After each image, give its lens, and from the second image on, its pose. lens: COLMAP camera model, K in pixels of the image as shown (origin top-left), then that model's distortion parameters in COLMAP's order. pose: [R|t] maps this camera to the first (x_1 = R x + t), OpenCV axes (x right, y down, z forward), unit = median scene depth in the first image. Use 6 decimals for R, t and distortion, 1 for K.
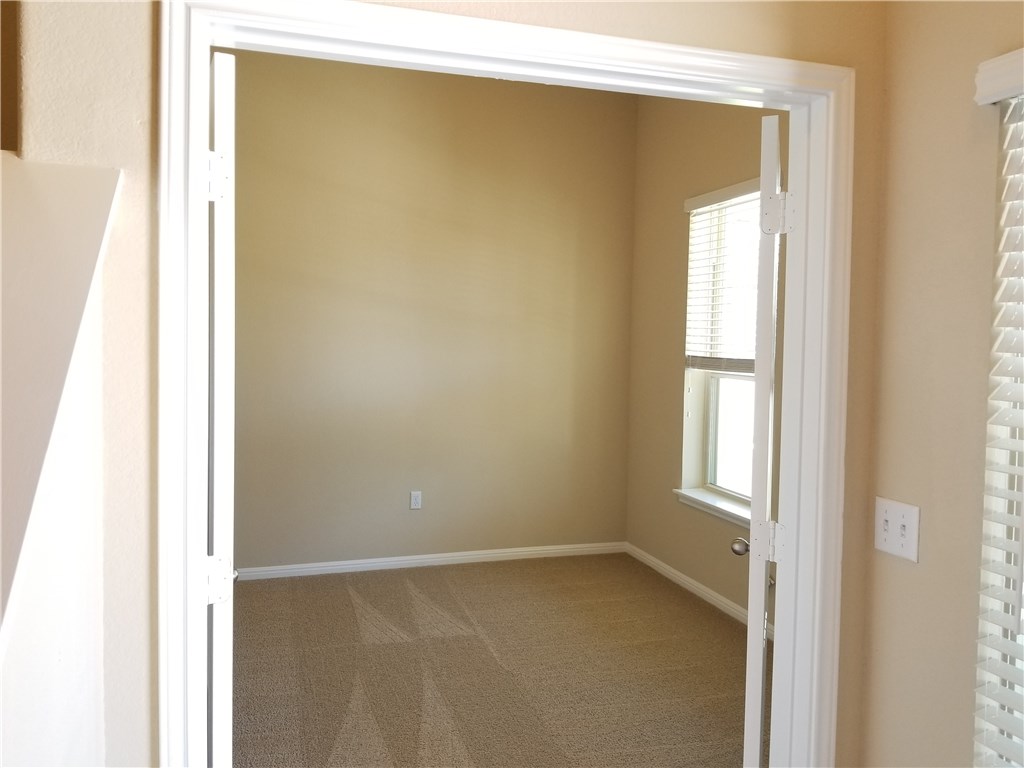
lens RADIAL K [[798.6, 0, 510.4], [0, 798.6, 381.4], [0, 0, 1]] dist [0.058125, -0.083399]
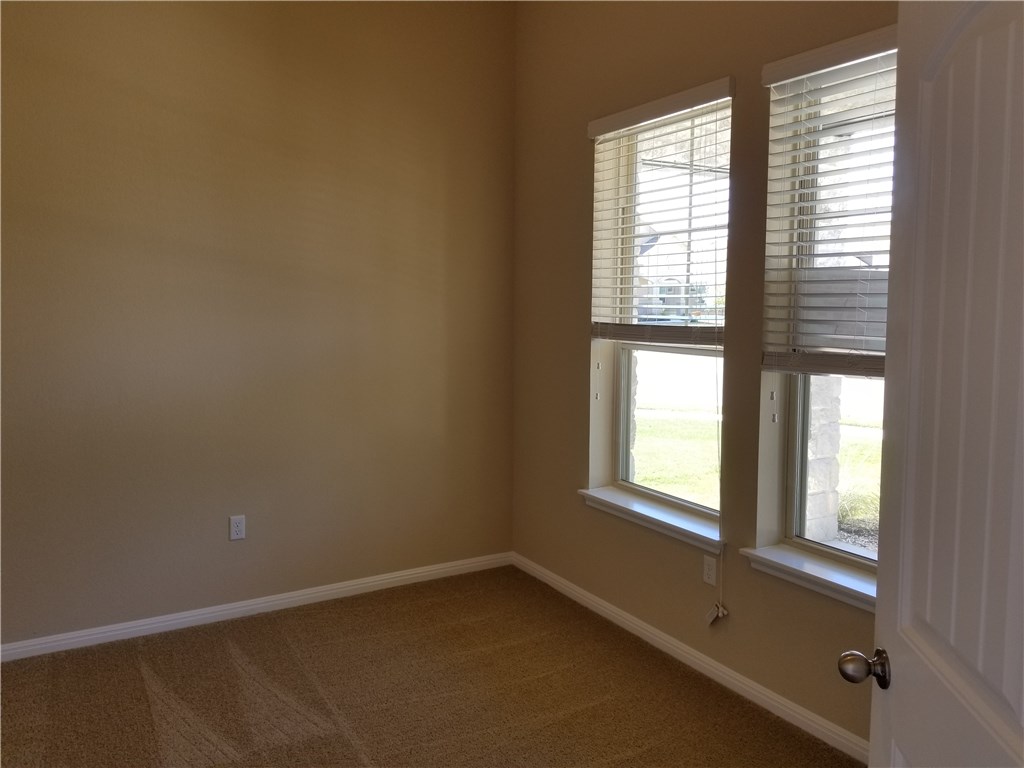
lens RADIAL K [[798.6, 0, 517.8], [0, 798.6, 366.9], [0, 0, 1]] dist [0.058125, -0.083399]
pose [[0.973520, -0.033993, 0.226060, -0.032682], [0.027689, 0.999136, 0.031003, -0.014946], [-0.226919, -0.023923, 0.973620, 0.249639]]
